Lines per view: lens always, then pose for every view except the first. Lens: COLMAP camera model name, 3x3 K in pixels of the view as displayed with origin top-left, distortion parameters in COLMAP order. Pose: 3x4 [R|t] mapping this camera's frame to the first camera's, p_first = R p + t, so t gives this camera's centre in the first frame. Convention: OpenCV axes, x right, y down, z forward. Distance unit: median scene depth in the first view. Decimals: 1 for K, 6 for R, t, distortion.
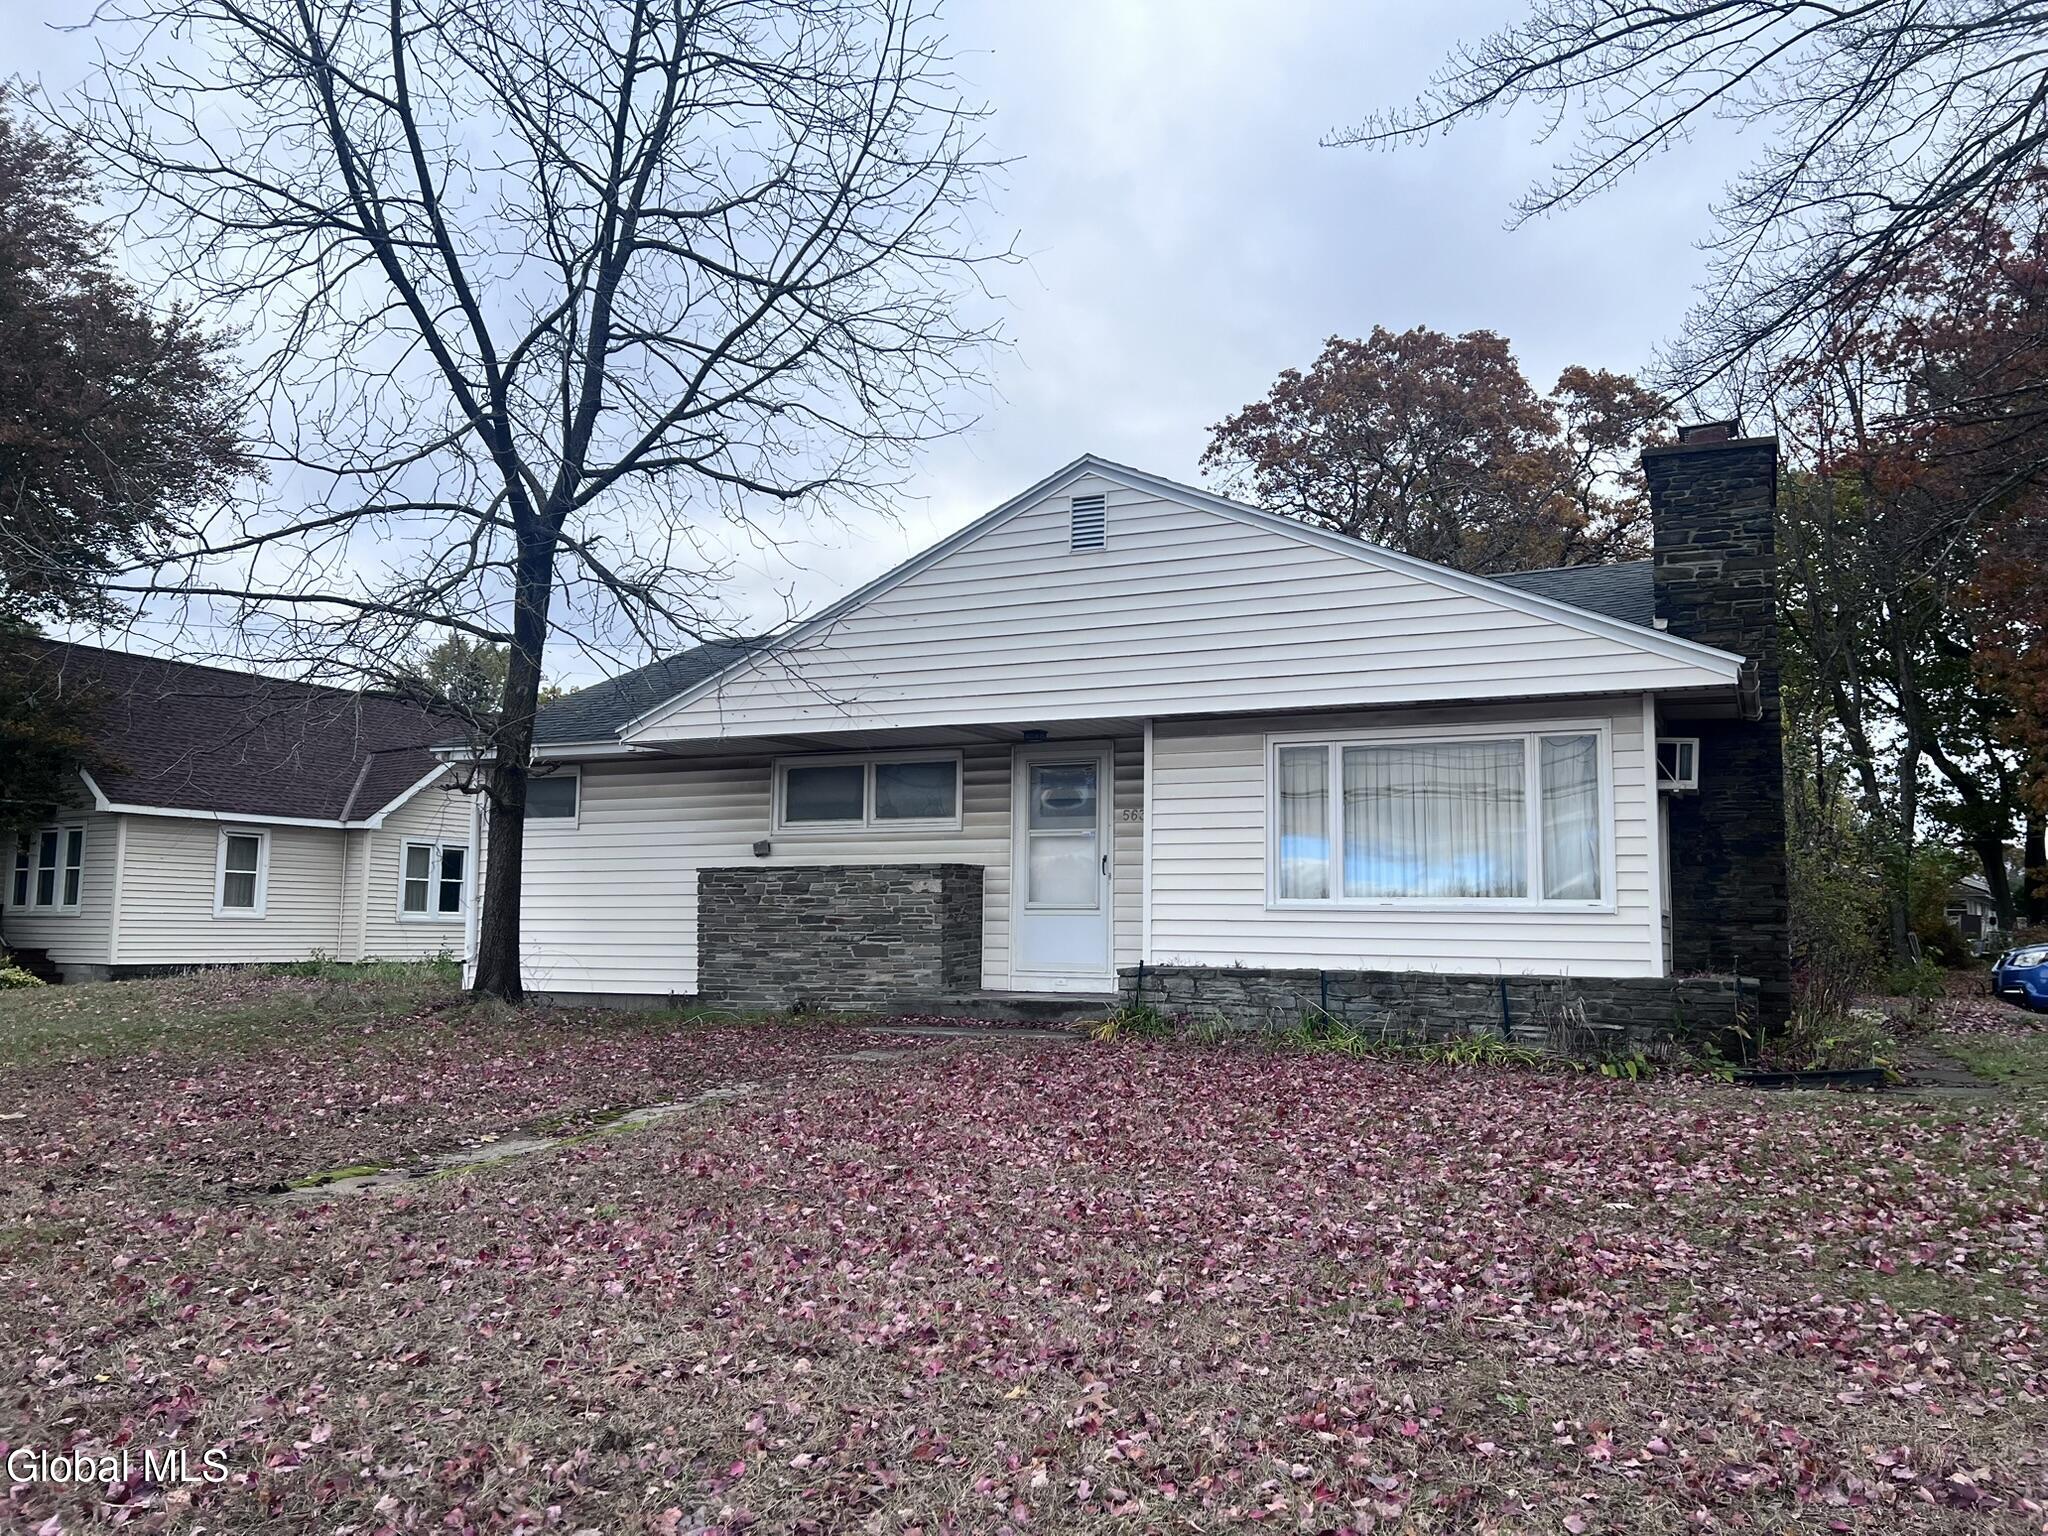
lens RADIAL K [[1542.0, 0, 1024.9], [0, 1542.0, 756.0], [0, 0, 1]] dist [0.046178, -0.042299]
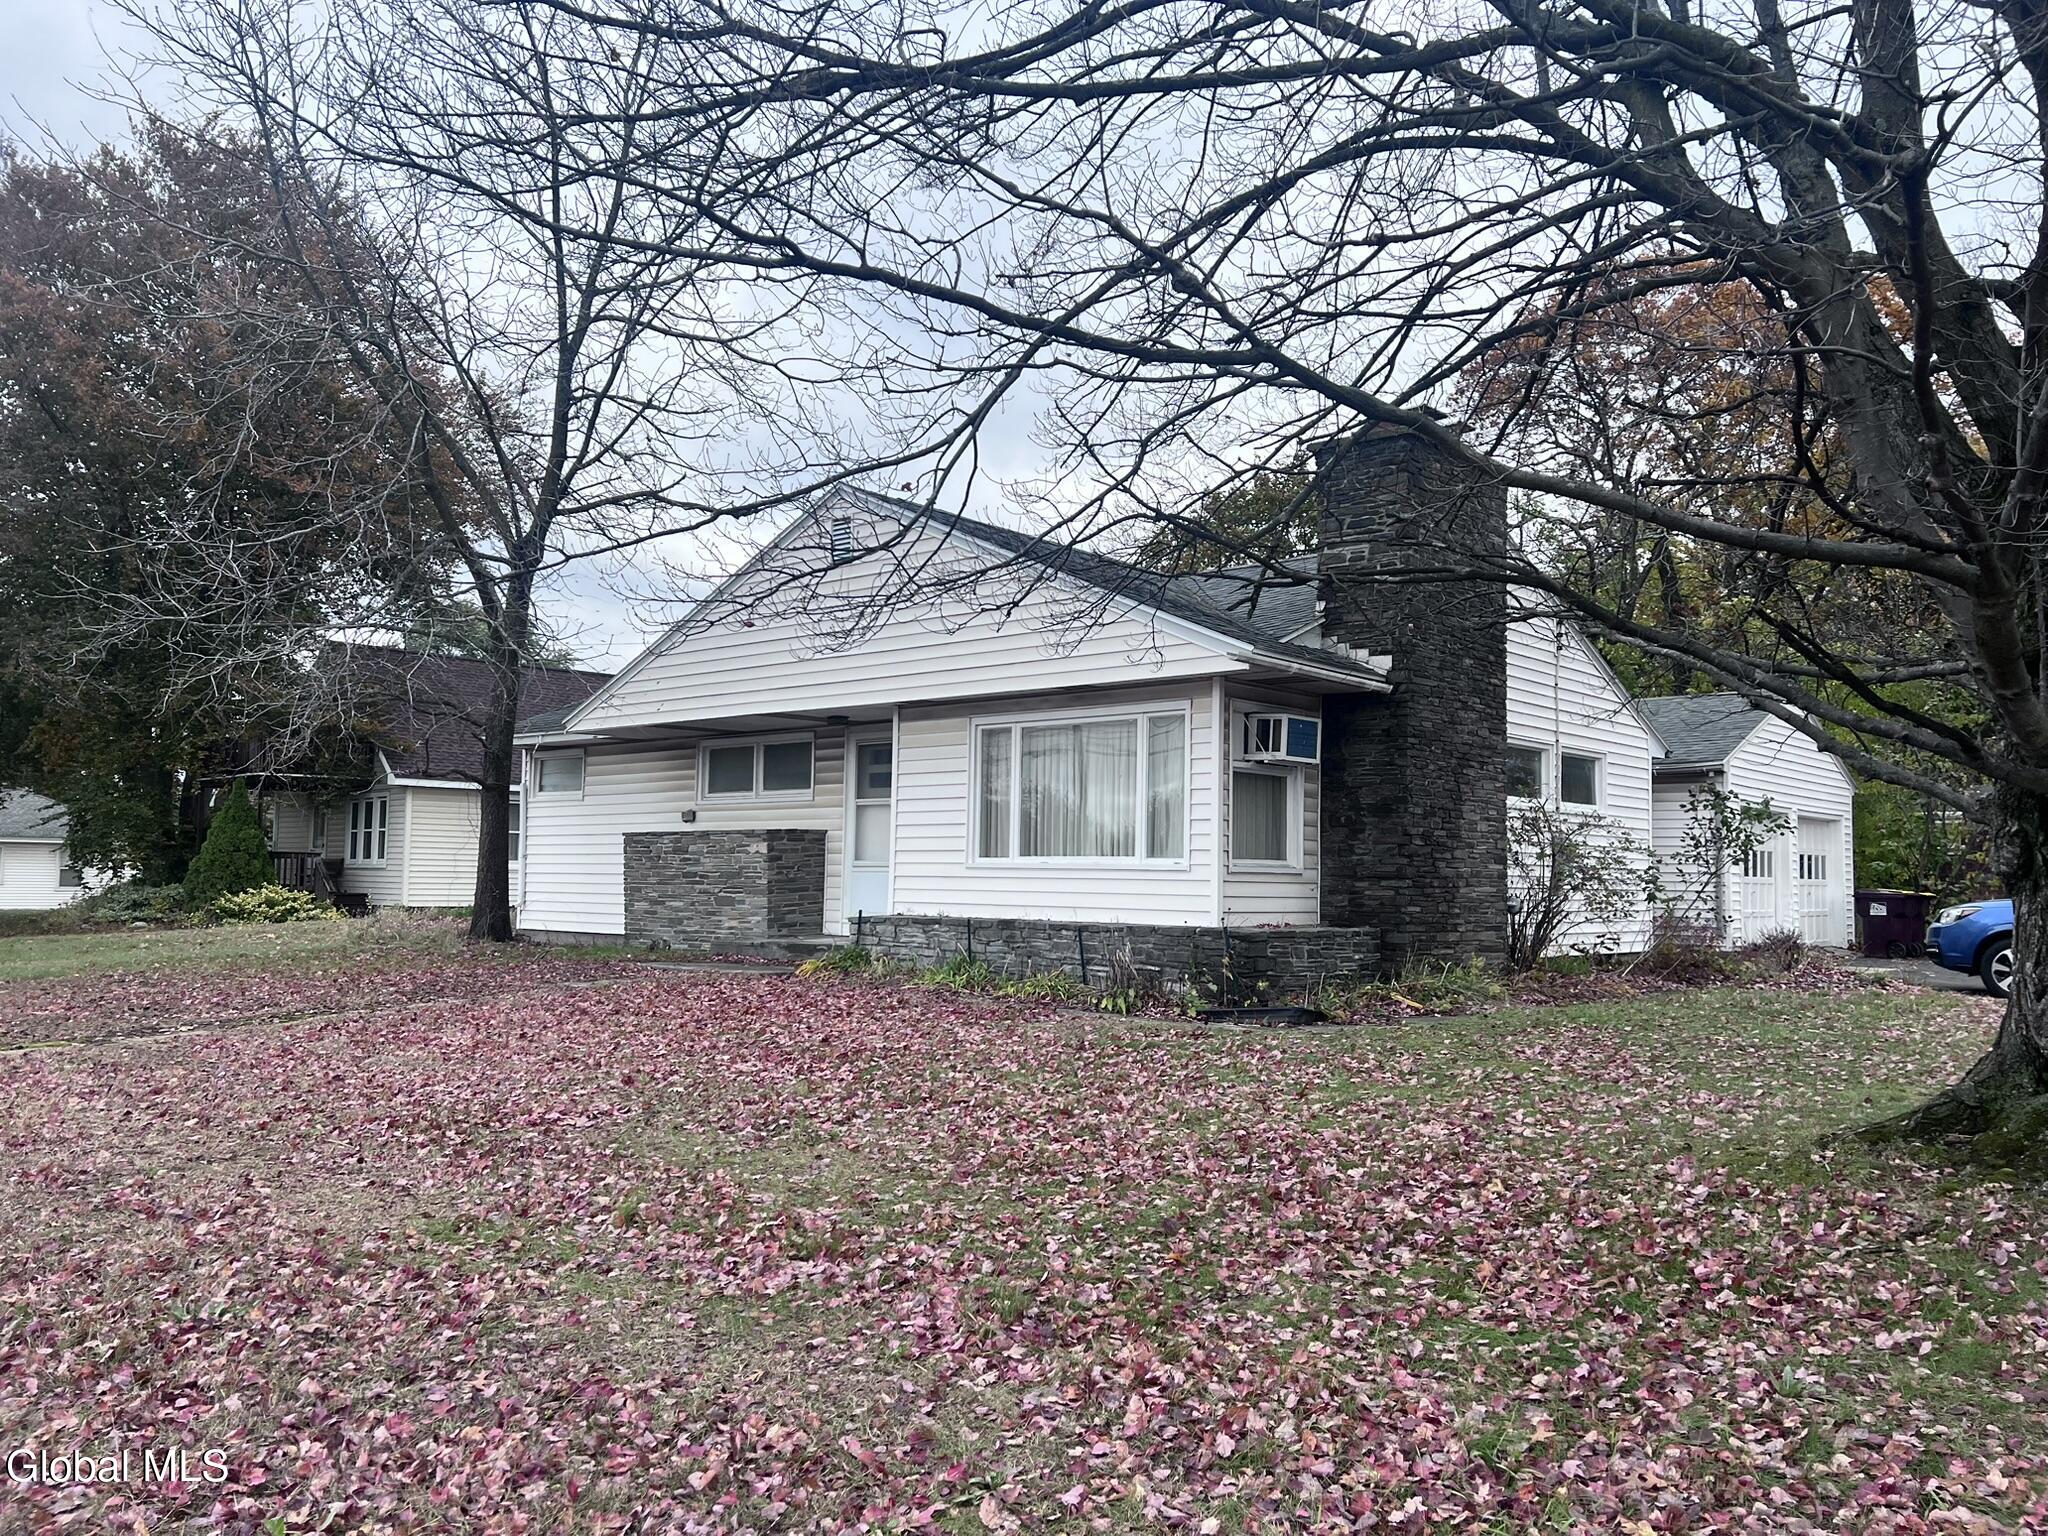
lens RADIAL K [[1542.0, 0, 1010.0], [0, 1542.0, 775.9], [0, 0, 1]] dist [0.046178, -0.042299]
pose [[0.959998, -0.016536, -0.279517, 0.447292], [0.028996, 0.998759, 0.040499, -0.014147], [0.278500, -0.046984, 0.959286, -0.097468]]
